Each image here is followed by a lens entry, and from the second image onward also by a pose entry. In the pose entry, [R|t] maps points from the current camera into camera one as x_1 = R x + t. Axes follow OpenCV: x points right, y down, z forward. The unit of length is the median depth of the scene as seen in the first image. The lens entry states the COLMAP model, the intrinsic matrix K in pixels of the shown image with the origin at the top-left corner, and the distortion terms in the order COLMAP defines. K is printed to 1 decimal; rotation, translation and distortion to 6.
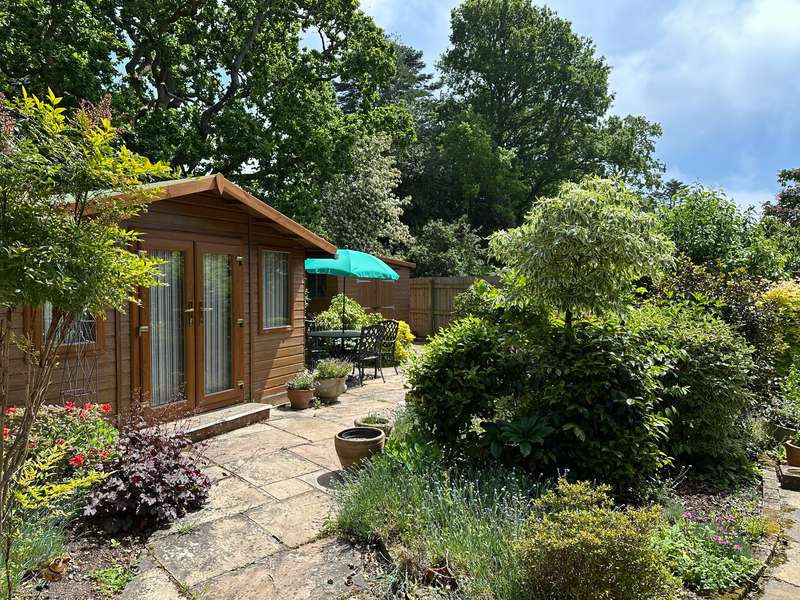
lens RADIAL K [[553.7, 0, 401.1], [0, 553.7, 299.9], [0, 0, 1]] dist [-0.031250, -0.006440]
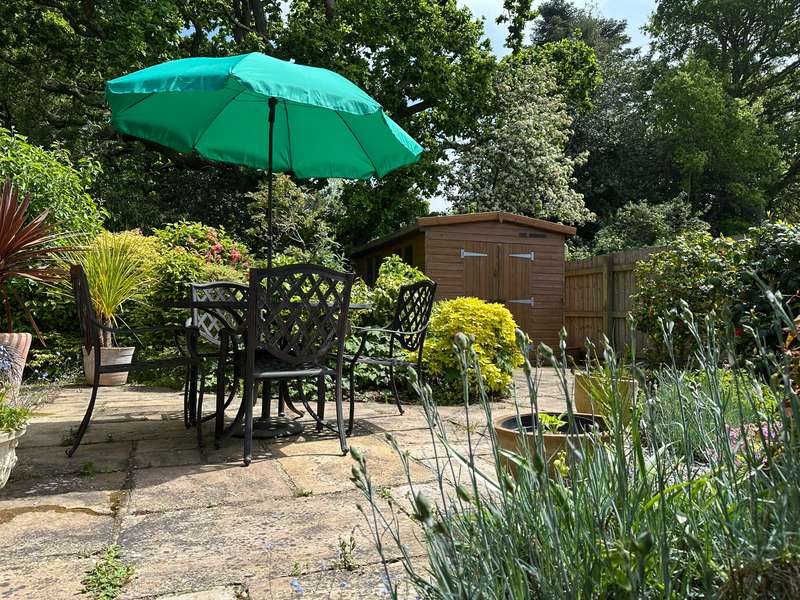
lens RADIAL K [[553.7, 0, 399.0], [0, 553.7, 297.2], [0, 0, 1]] dist [-0.031250, -0.006440]
pose [[0.928879, -0.002847, -0.370371, 0.041458], [-0.024258, 0.997356, -0.068504, 0.030449], [0.369587, 0.072616, 0.926354, 0.261966]]
